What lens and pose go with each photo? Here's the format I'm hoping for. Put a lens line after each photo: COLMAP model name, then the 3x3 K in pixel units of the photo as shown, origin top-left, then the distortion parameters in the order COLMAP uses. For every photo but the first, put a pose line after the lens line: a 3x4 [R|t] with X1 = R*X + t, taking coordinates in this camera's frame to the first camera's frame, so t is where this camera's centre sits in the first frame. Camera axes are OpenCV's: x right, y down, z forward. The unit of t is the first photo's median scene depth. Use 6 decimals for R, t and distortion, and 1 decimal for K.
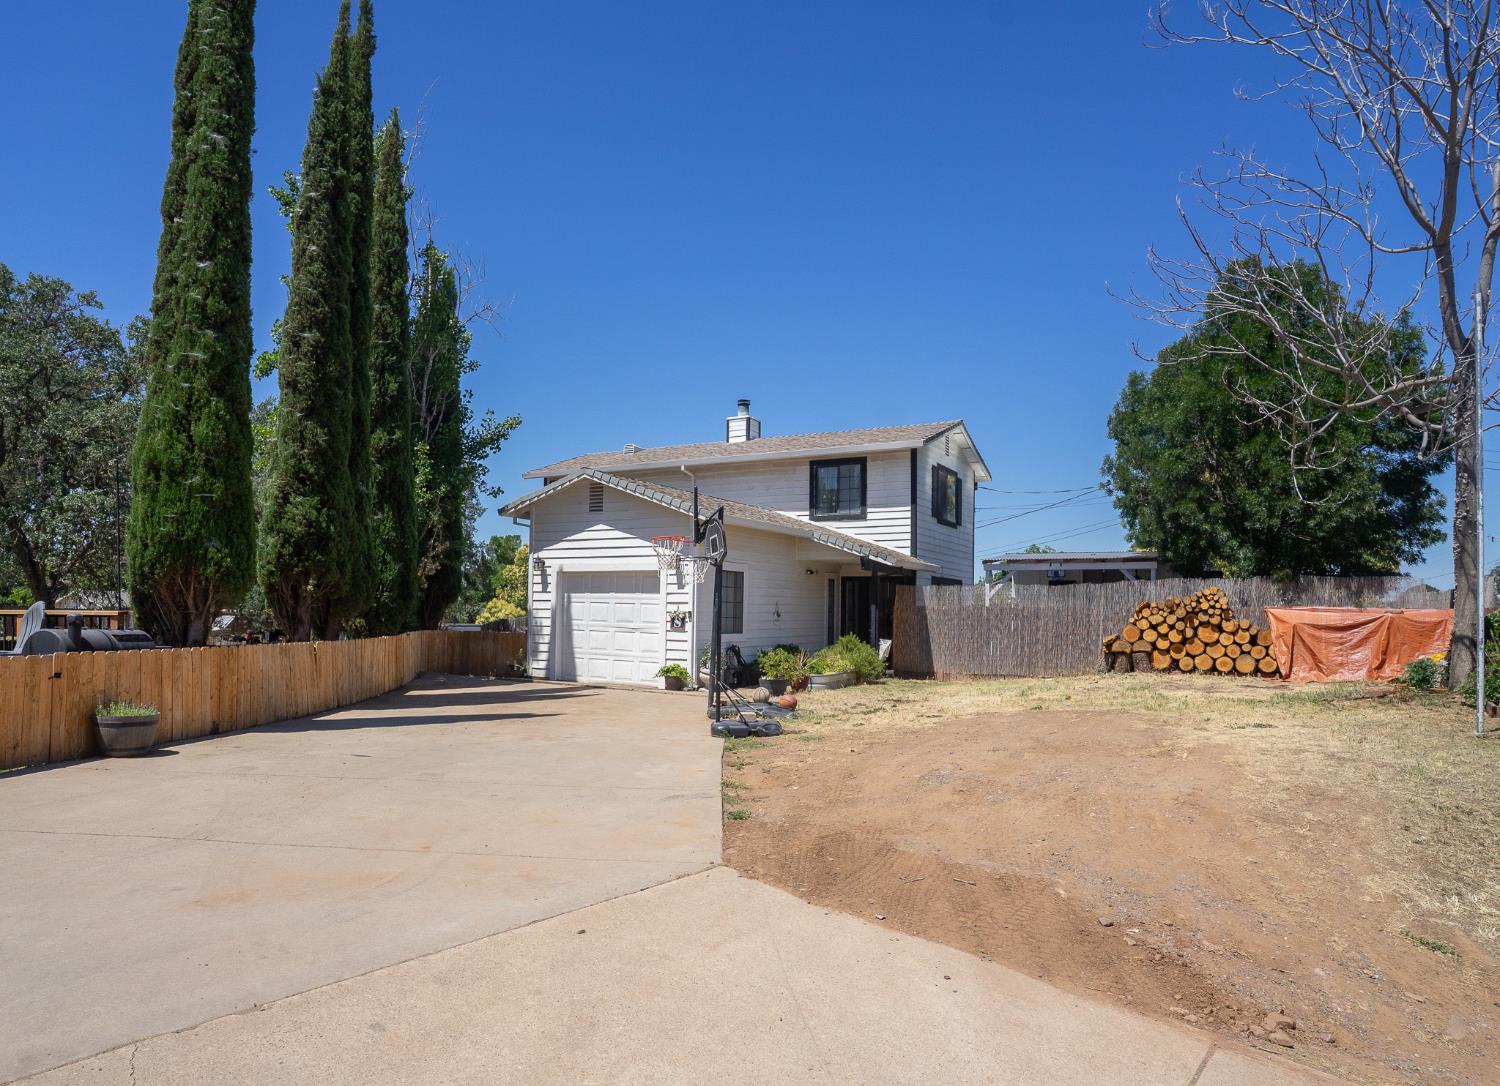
lens RADIAL K [[942.0, 0, 716.2], [0, 942.0, 586.6], [0, 0, 1]] dist [-0.052455, 0.001683]
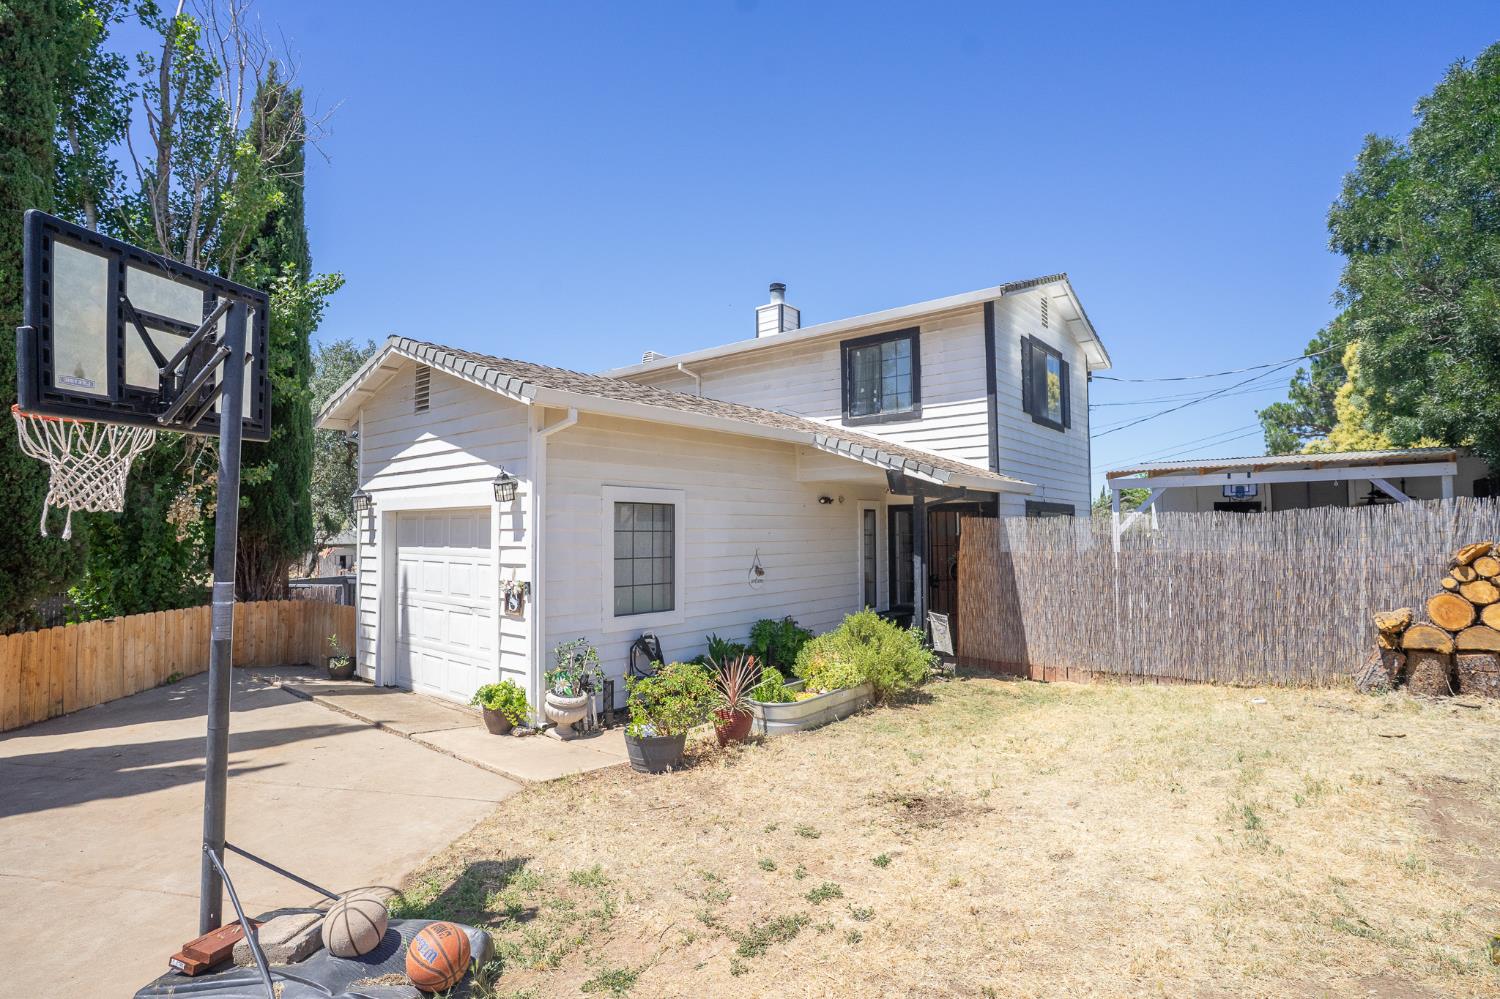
lens RADIAL K [[755.1, 0, 750.0], [0, 755.1, 499.5], [0, 0, 1]] dist [-0.078681, 0.046851]
pose [[0.987290, -0.028391, -0.156376, 0.145341], [0.025331, 0.999447, -0.021528, -0.007029], [0.156900, 0.017293, 0.987463, 0.544411]]
